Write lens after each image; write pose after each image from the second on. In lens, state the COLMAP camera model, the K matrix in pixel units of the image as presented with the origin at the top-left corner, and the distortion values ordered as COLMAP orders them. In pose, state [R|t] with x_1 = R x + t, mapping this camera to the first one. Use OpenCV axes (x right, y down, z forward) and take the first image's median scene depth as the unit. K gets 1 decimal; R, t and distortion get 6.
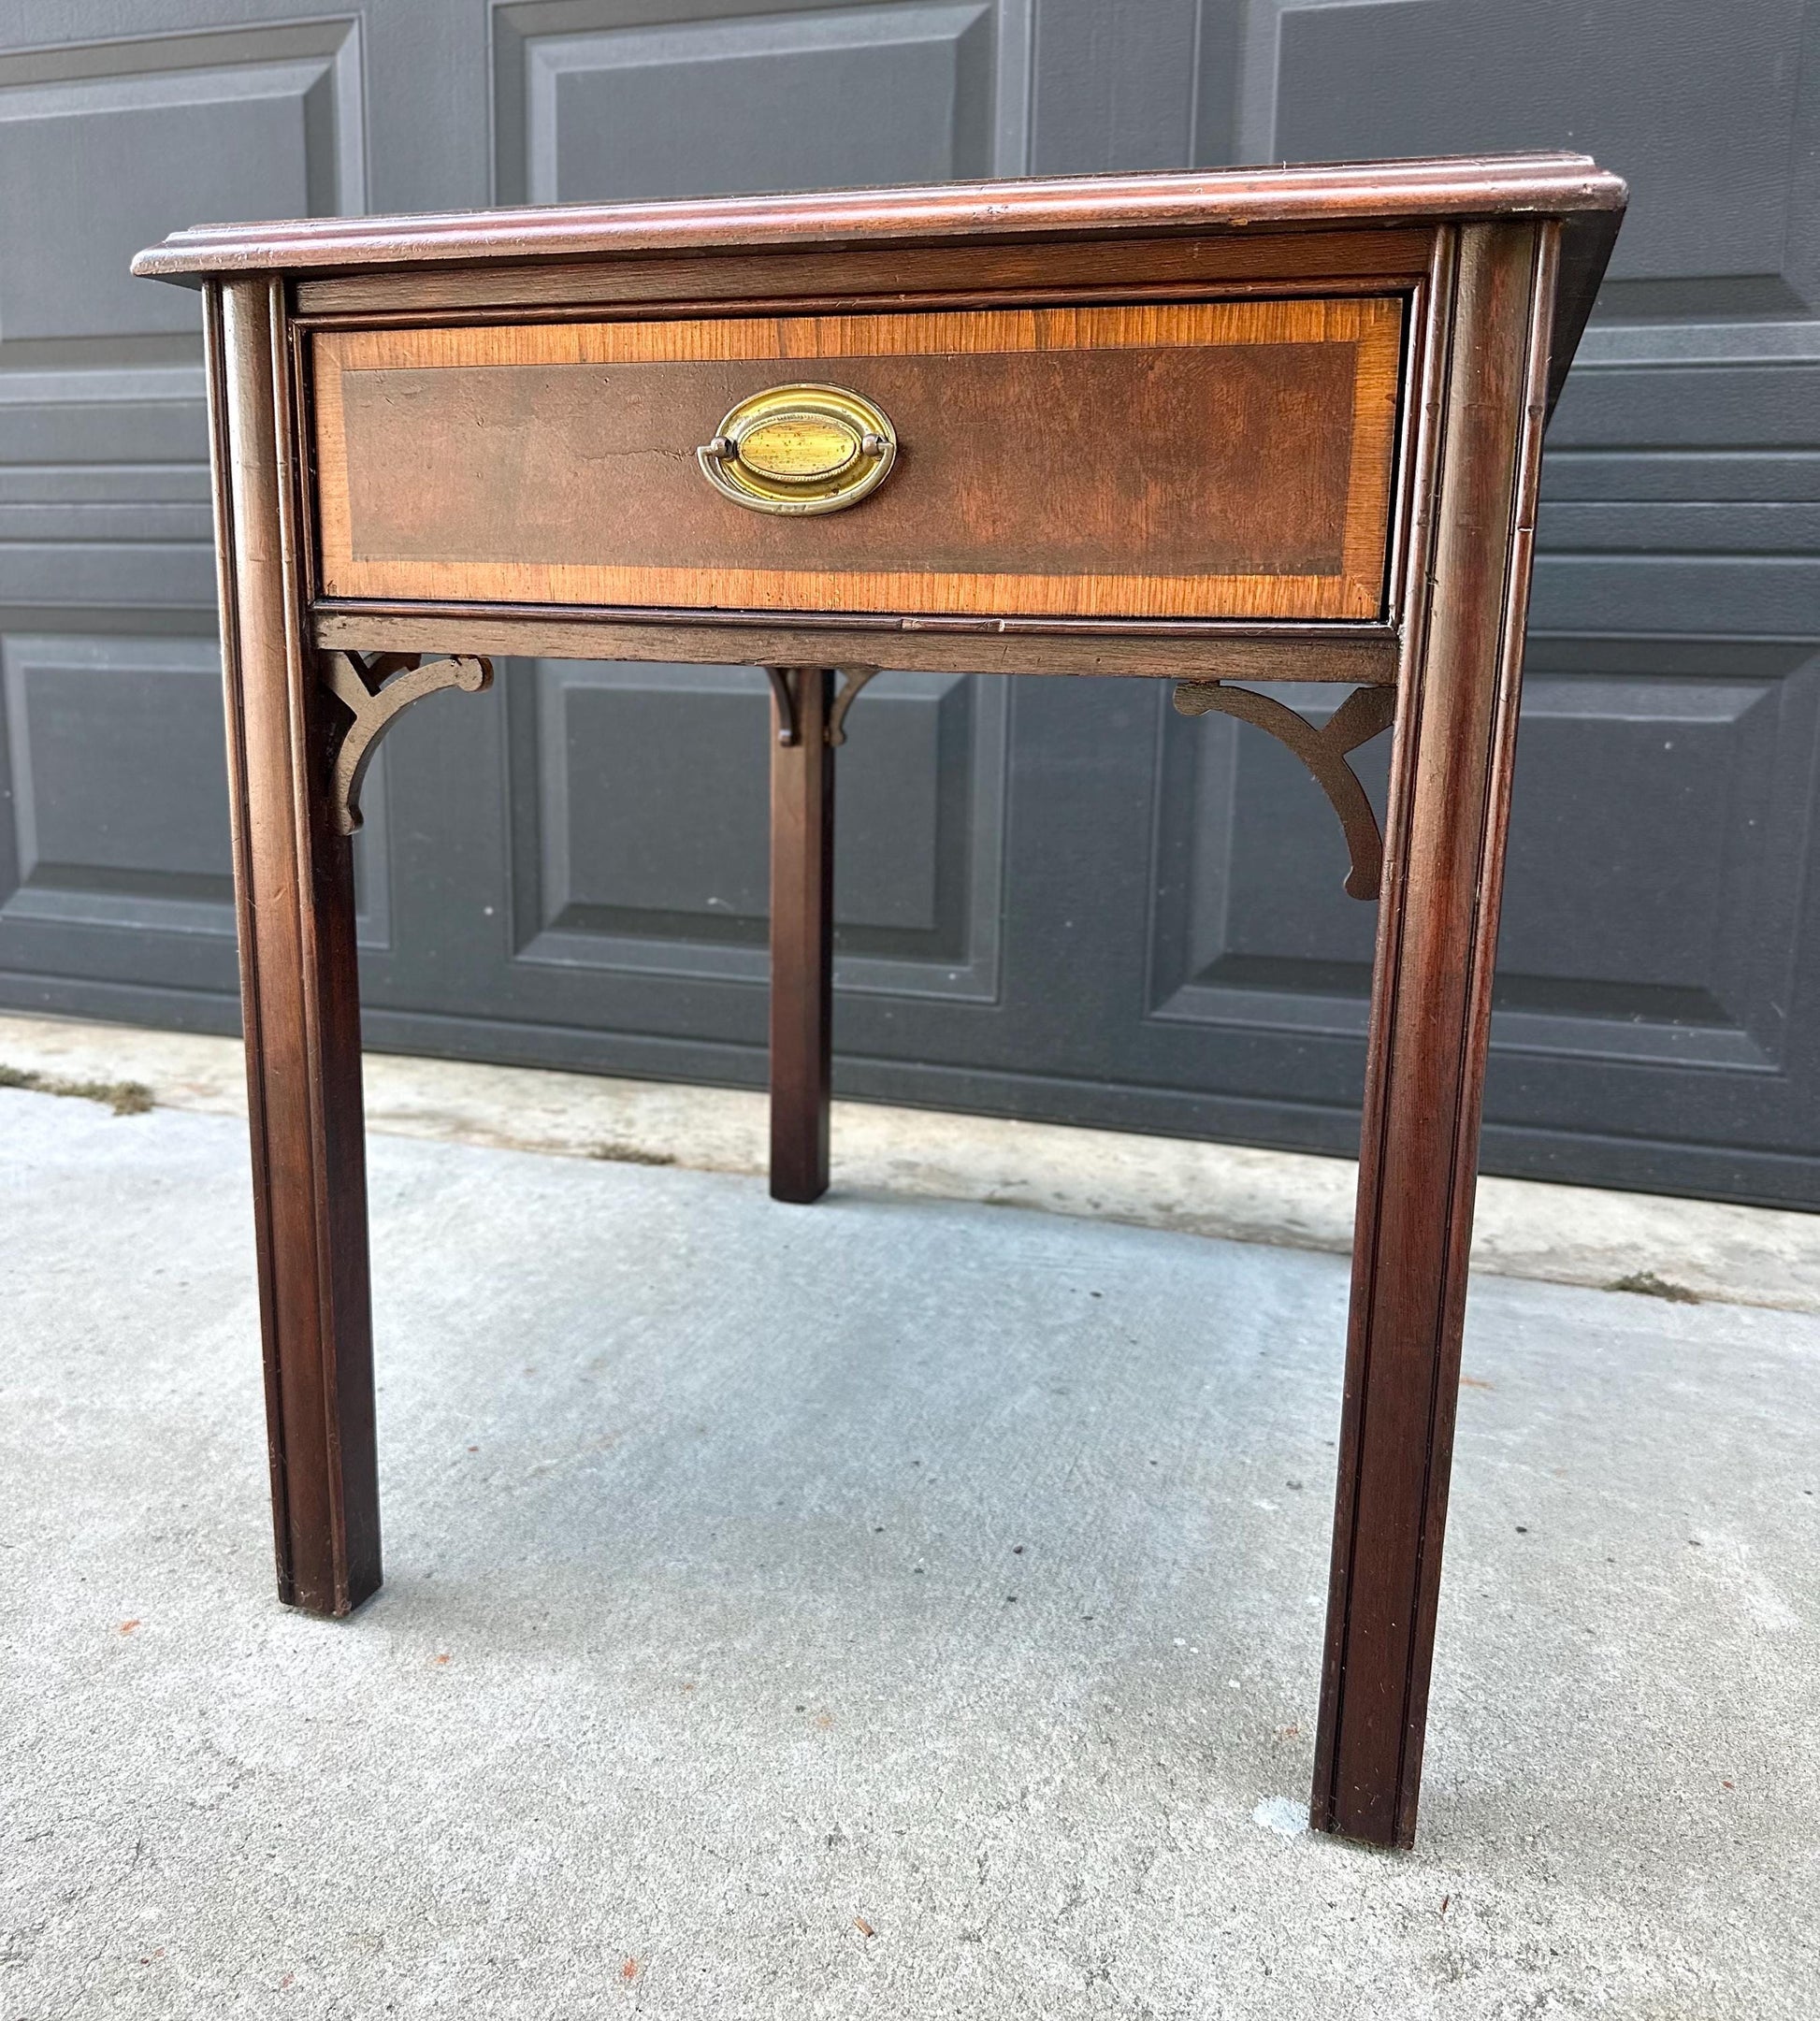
lens RADIAL K [[1716.5, 0, 907.8], [0, 1716.5, 960.4], [0, 0, 1]] dist [0.150067, -0.303789]
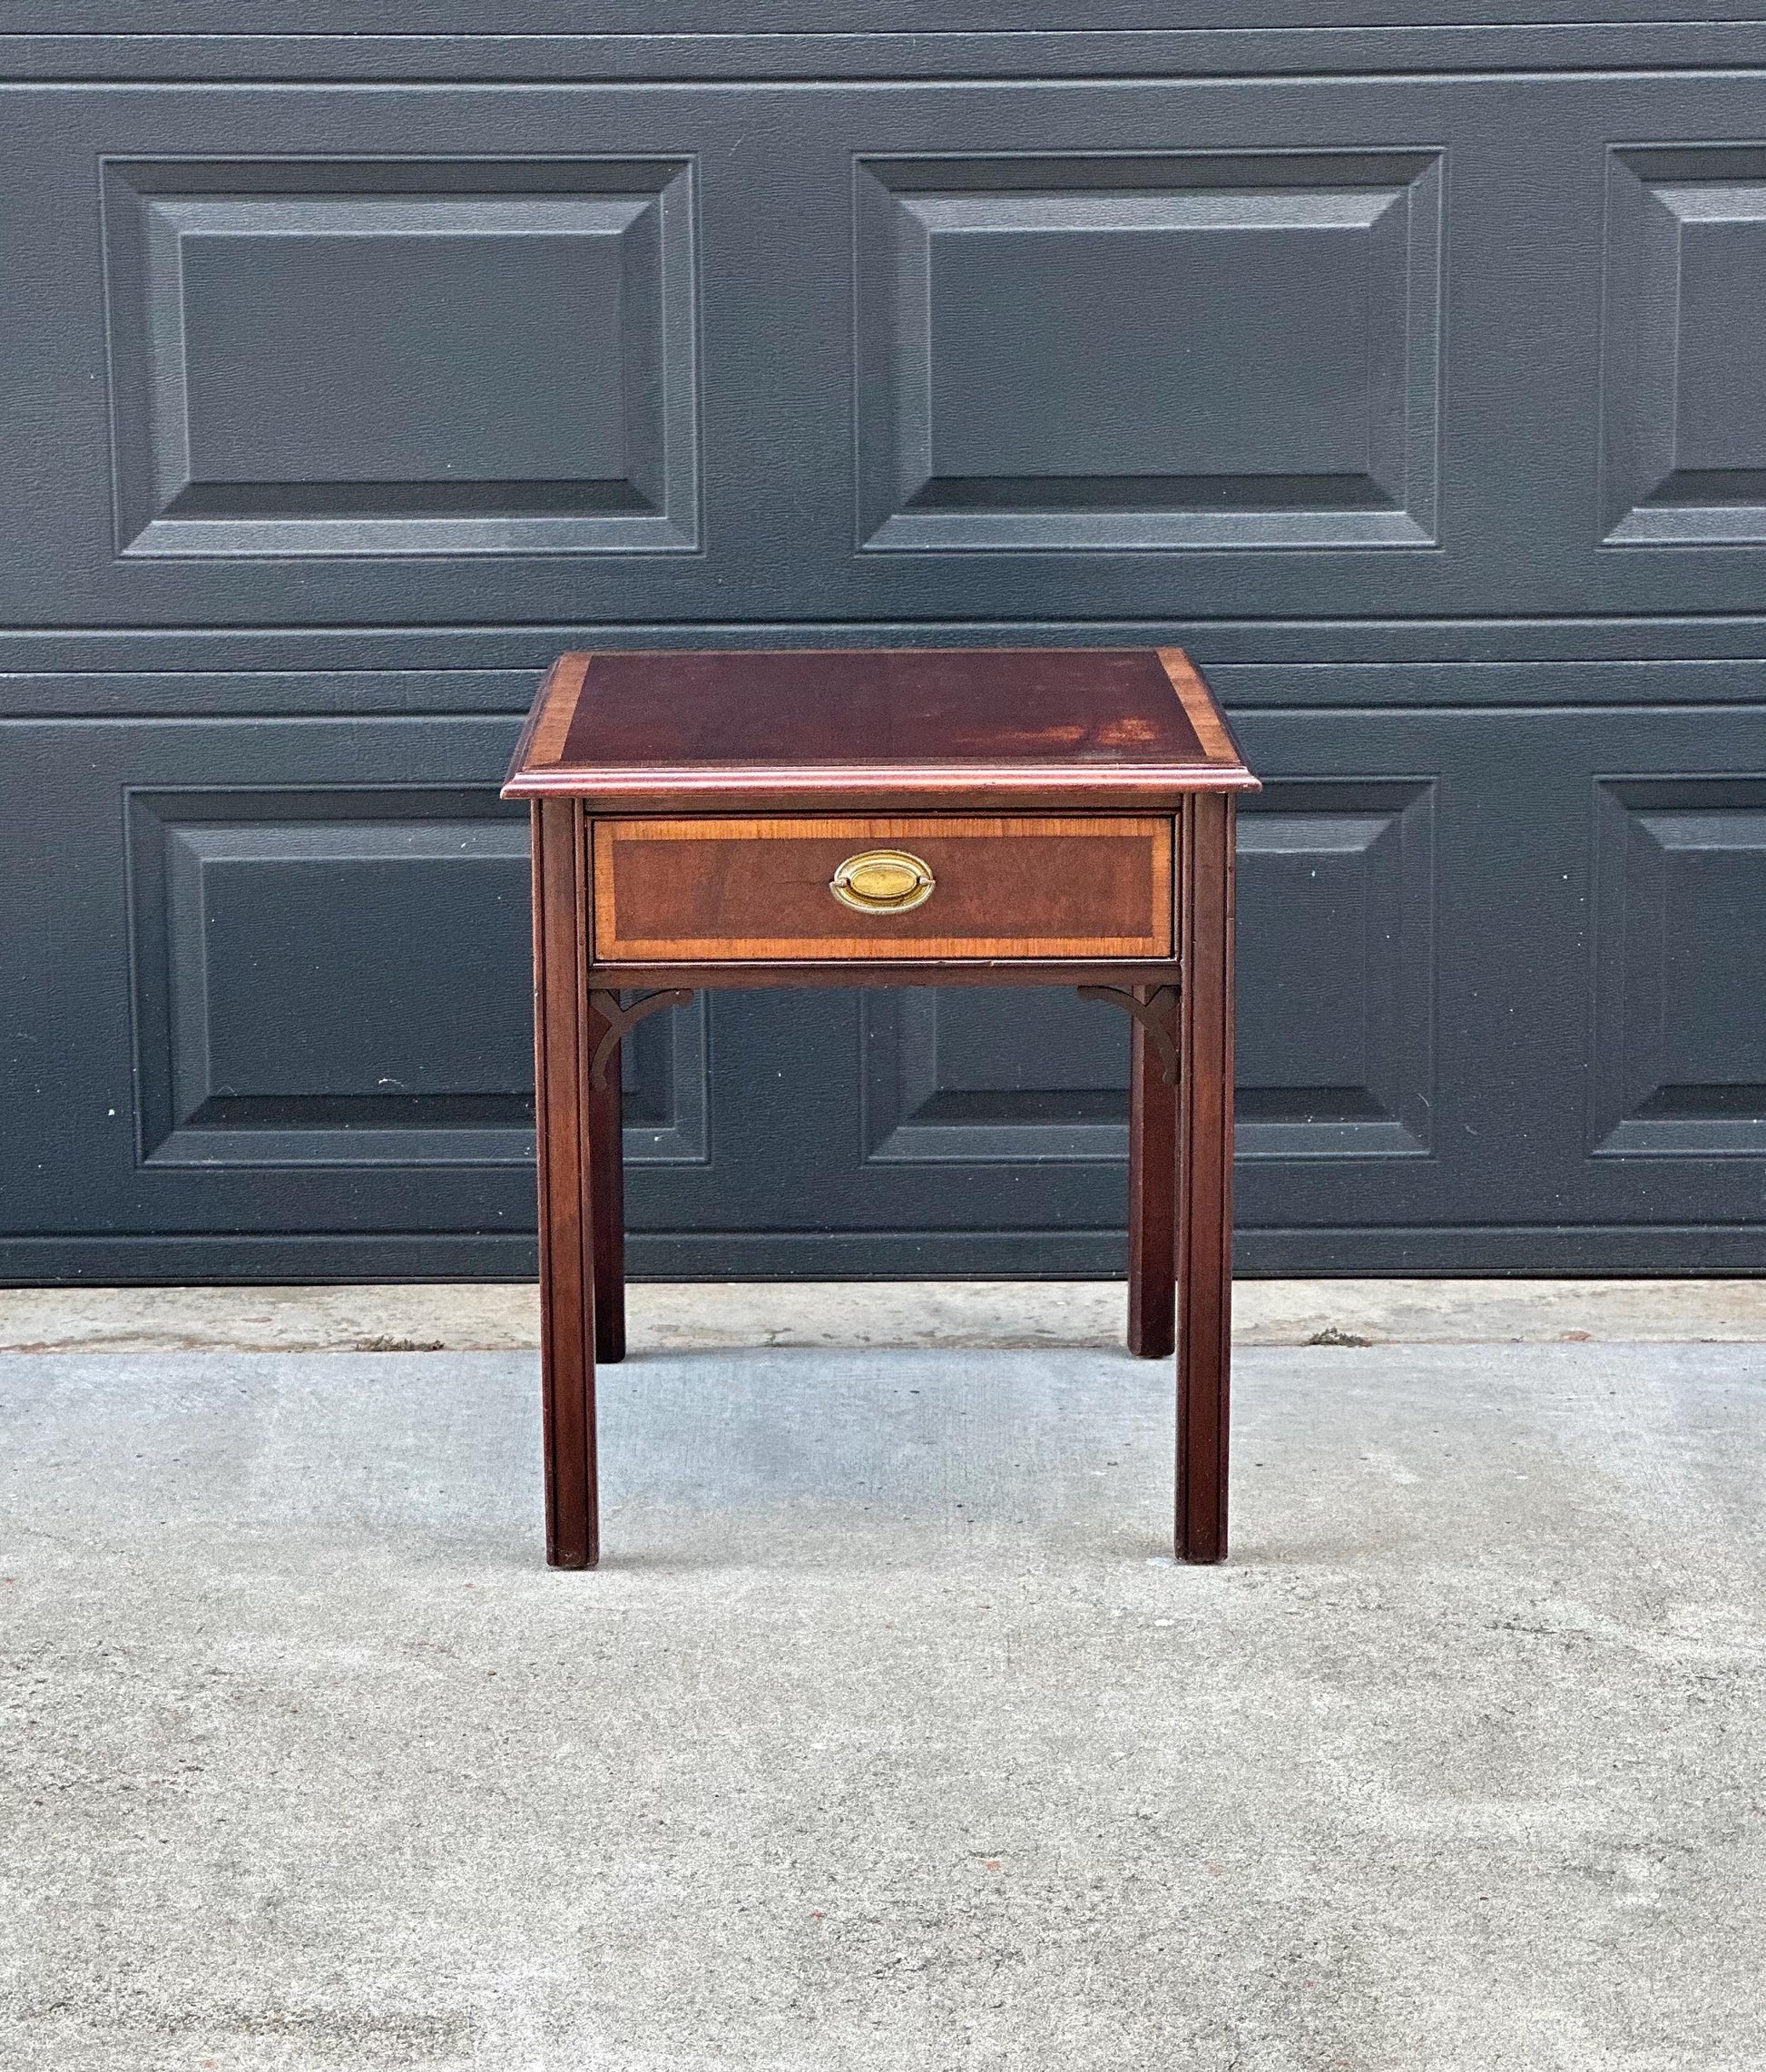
lens RADIAL K [[5495.2, 0, 853.9], [0, 5495.2, 1038.3], [0, 0, 1]] dist [-0.282856, 7.880709]
pose [[0.950659, -0.086780, 0.297853, -0.994427], [0.085677, 0.996182, 0.016784, -0.112916], [-0.298172, 0.009563, 0.954464, -2.500788]]
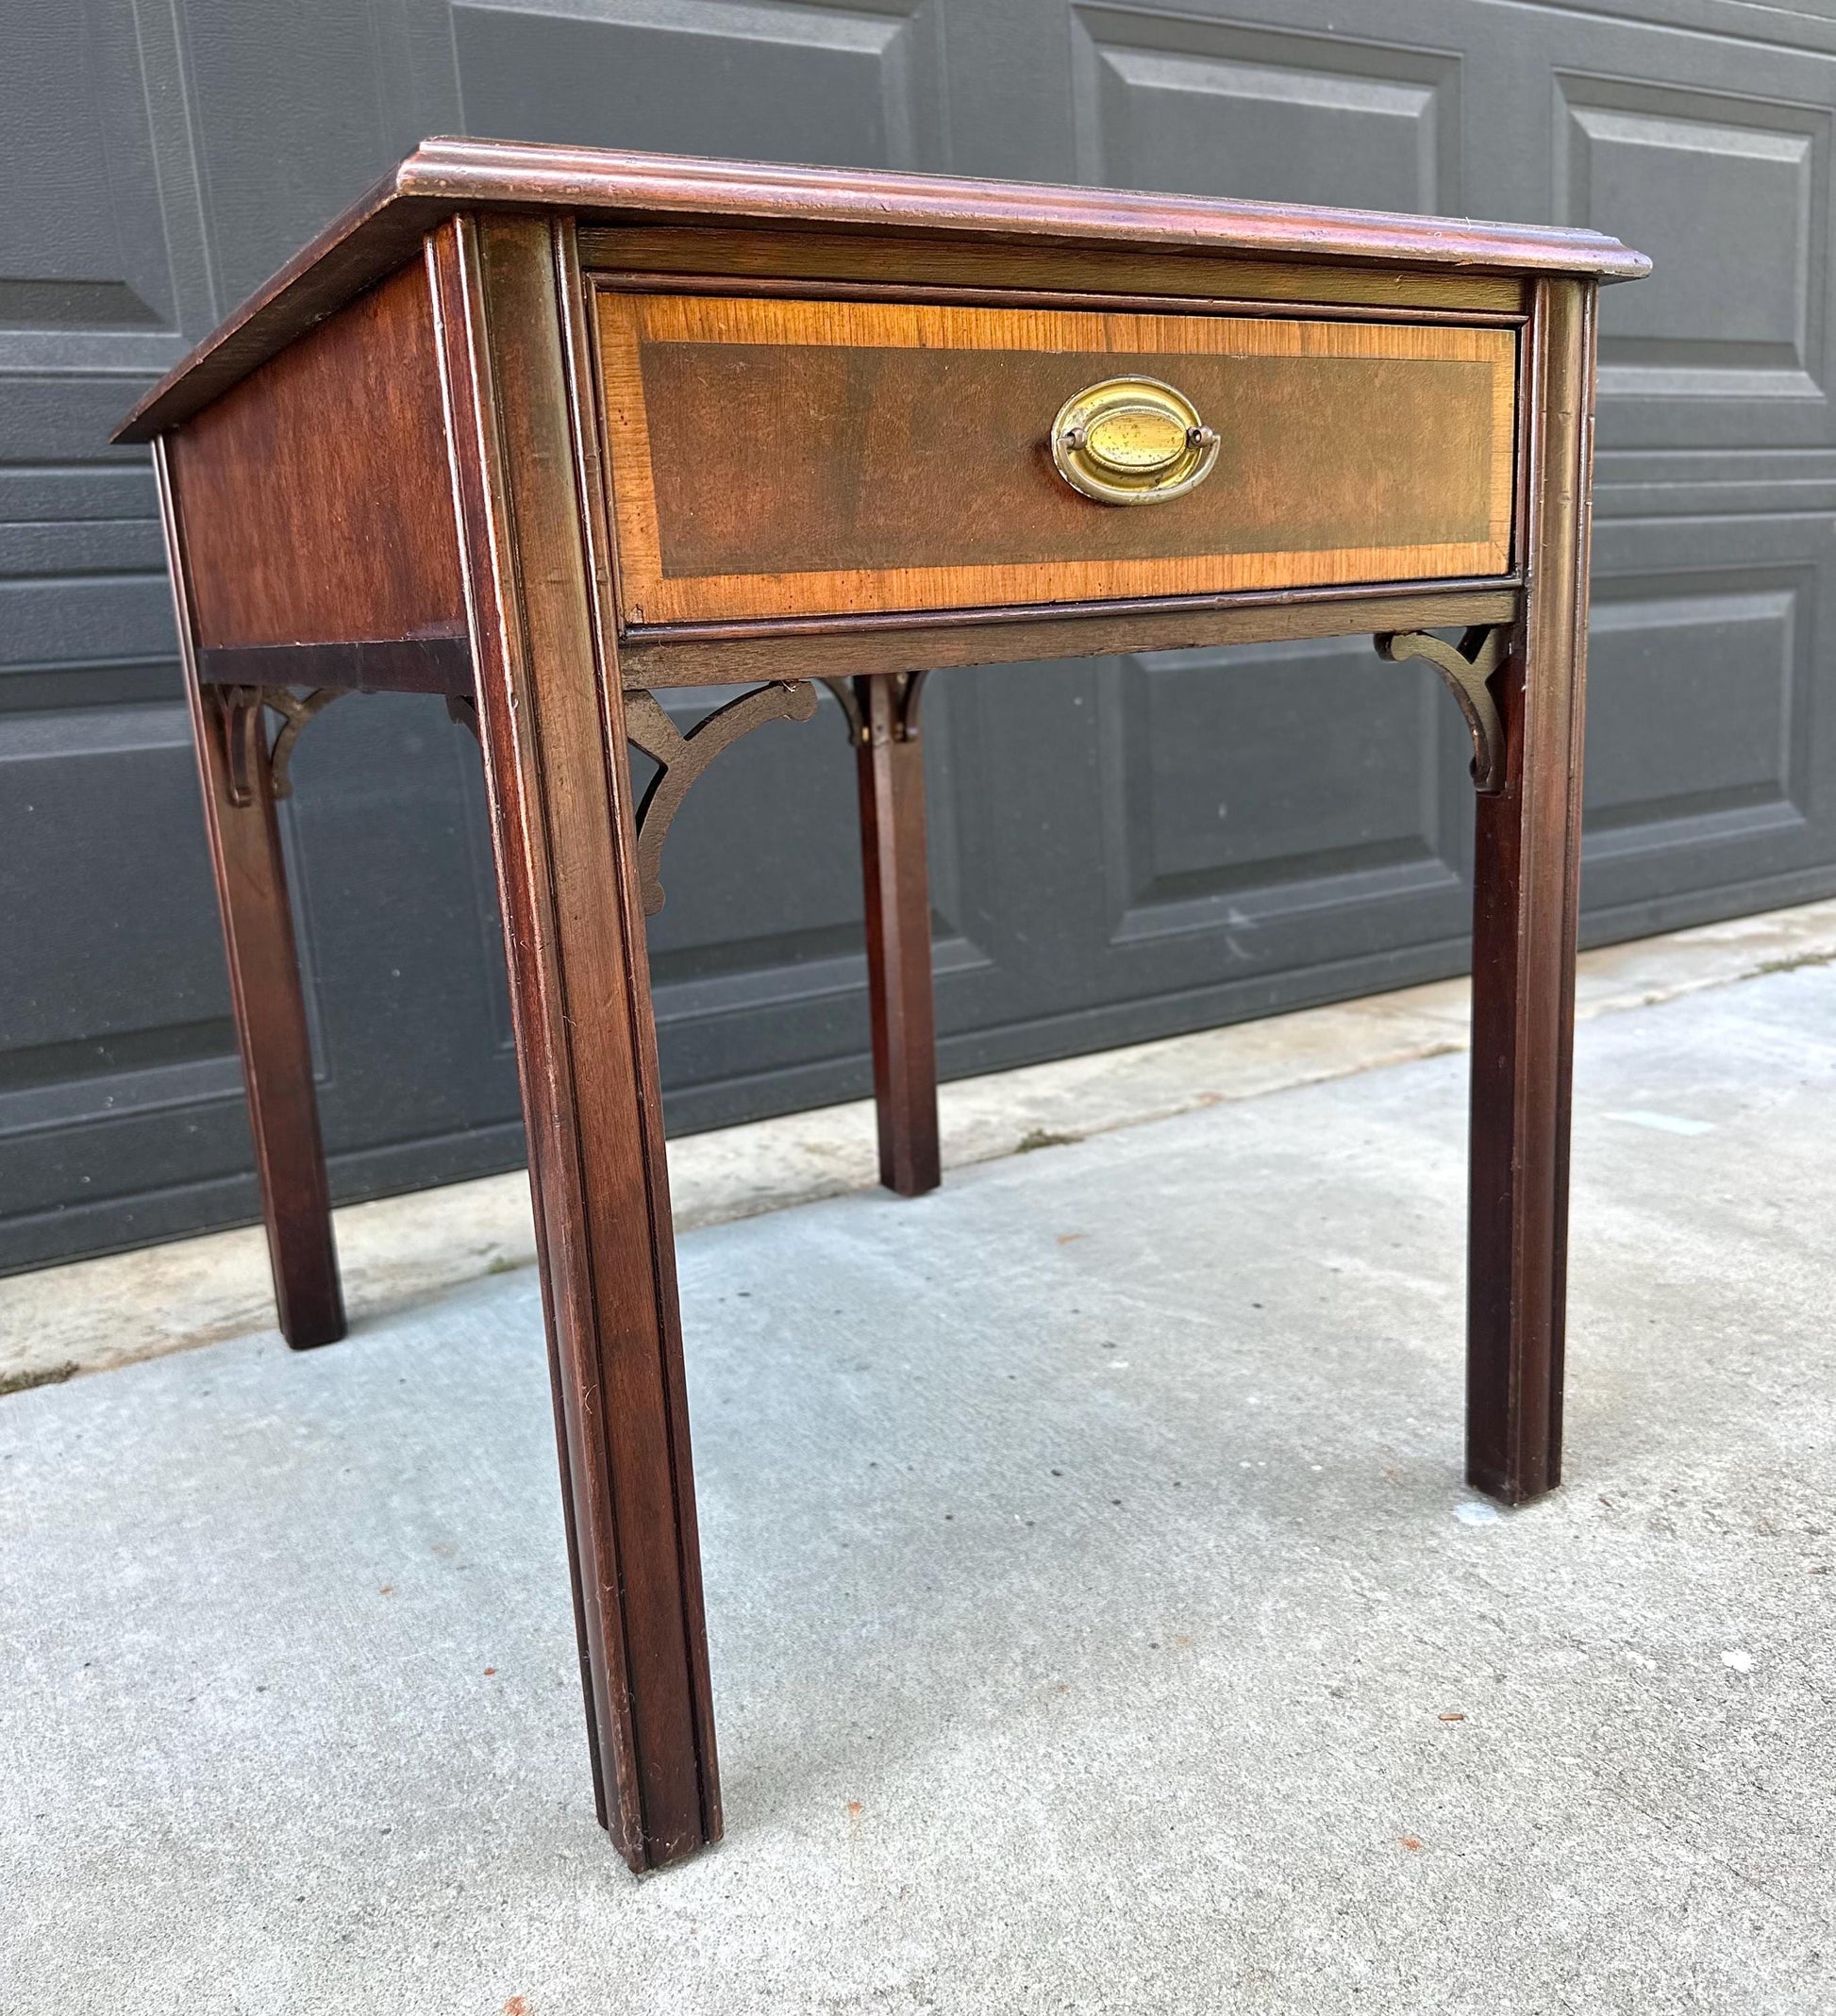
lens RADIAL K [[1737.3, 0, 918.0], [0, 1737.3, 1008.0], [0, 0, 1]] dist [0.181869, -0.419027]
pose [[0.662308, -0.219052, 0.716495, -0.493192], [0.210609, 0.972178, 0.102540, -0.050242], [-0.719022, 0.082988, 0.690015, 0.197014]]
